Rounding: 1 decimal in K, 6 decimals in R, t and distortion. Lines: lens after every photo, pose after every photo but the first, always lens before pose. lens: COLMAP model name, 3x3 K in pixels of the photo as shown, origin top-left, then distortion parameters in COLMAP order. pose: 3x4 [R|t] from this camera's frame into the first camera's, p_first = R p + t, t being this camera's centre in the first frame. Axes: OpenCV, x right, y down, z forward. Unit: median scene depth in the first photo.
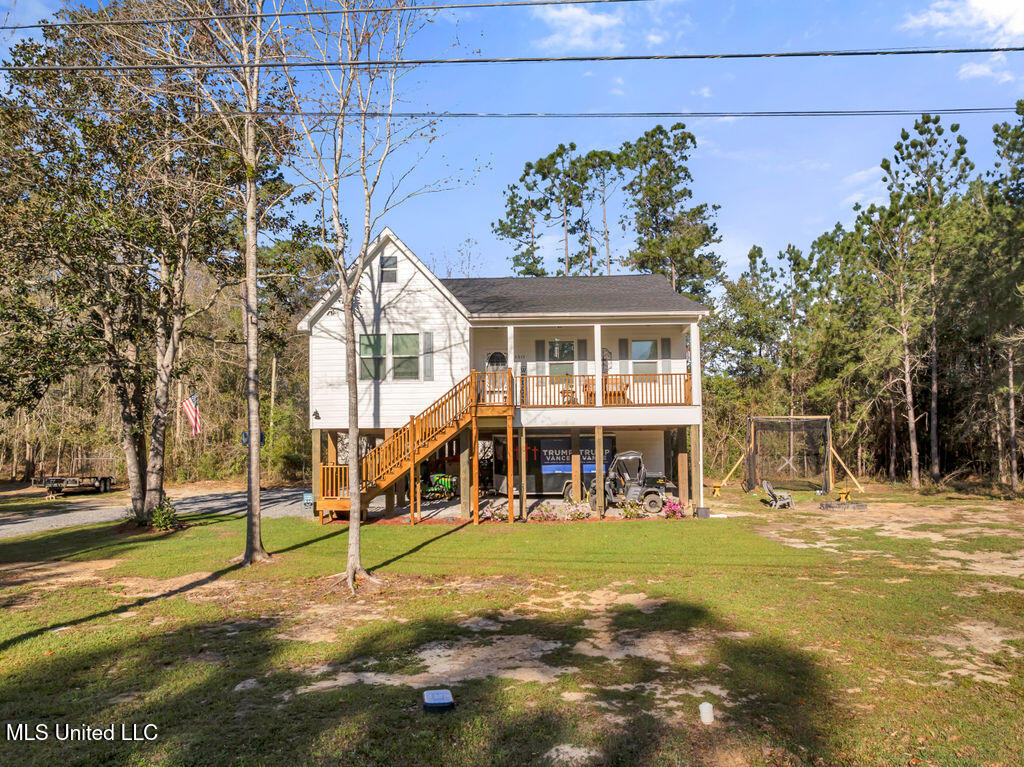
lens RADIAL K [[733.8, 0, 512.0], [0, 733.8, 383.5], [0, 0, 1]] dist [-0.031731, -0.003665]
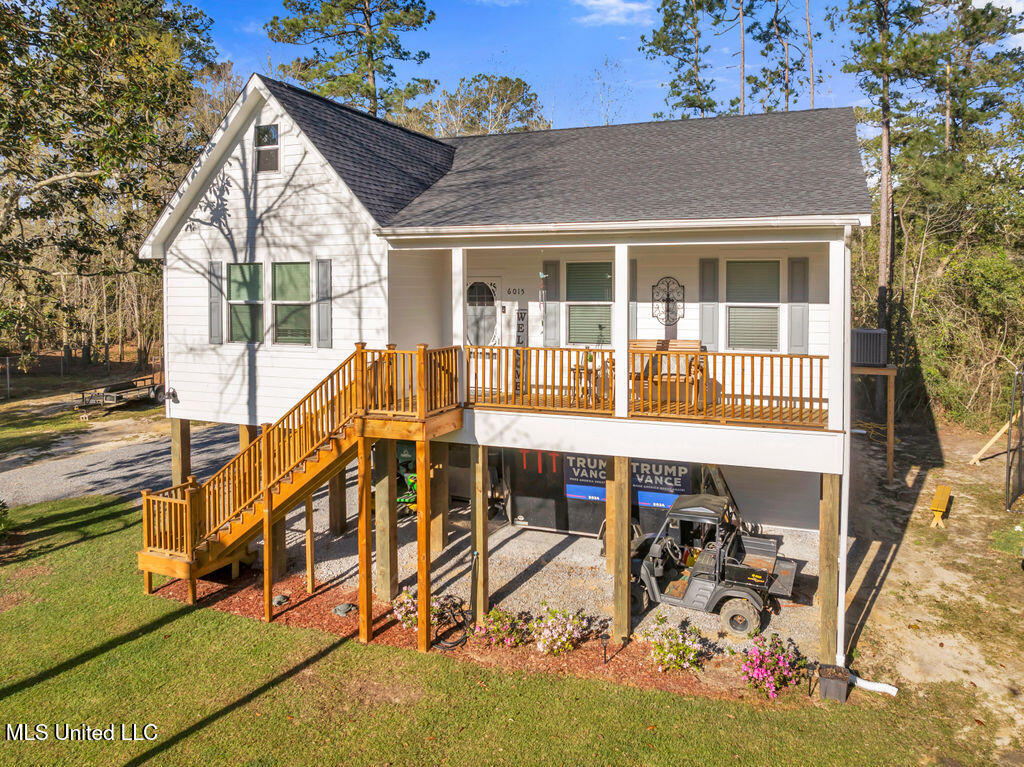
lens RADIAL K [[761.1, 0, 506.0], [0, 761.1, 299.6], [0, 0, 1]] dist [-0.030382, -0.002872]
pose [[0.941787, 0.015873, -0.335834, 0.194236], [0.022036, 0.993823, 0.108770, -0.094054], [0.335486, -0.109839, 0.935620, 0.471900]]
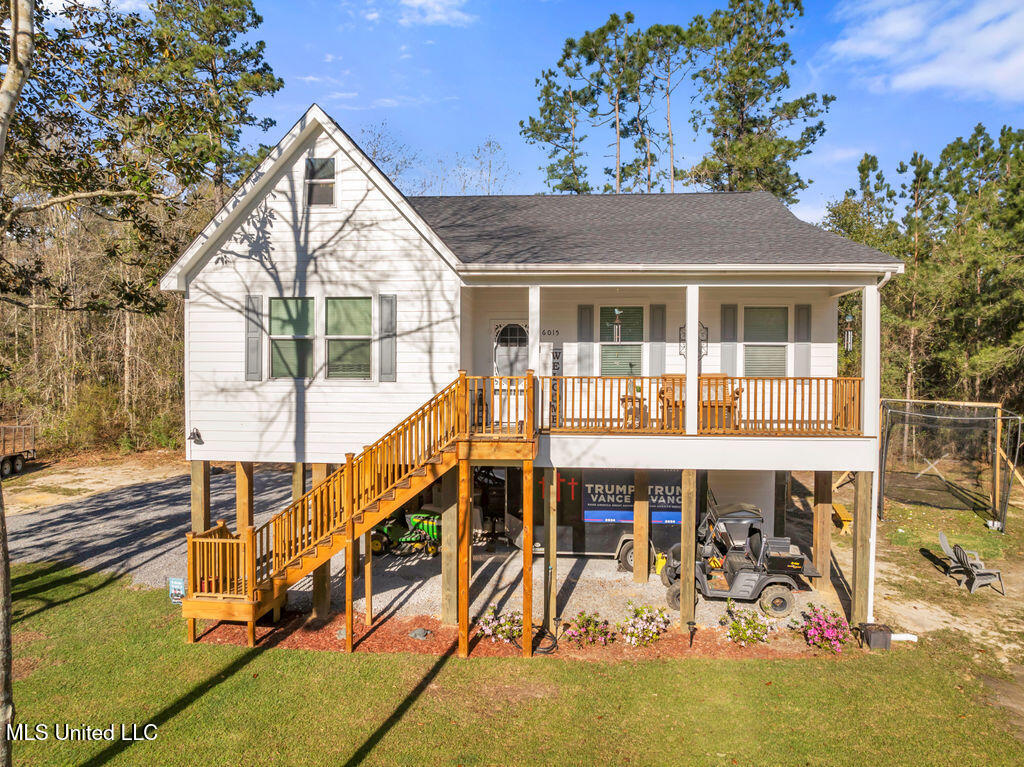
lens RADIAL K [[733.8, 0, 512.0], [0, 733.8, 383.5], [0, 0, 1]] dist [-0.031731, -0.003665]
pose [[0.998799, 0.018353, -0.045424, 0.006490], [-0.013111, 0.993495, 0.113118, -0.064284], [0.047205, -0.112386, 0.992543, 0.408738]]
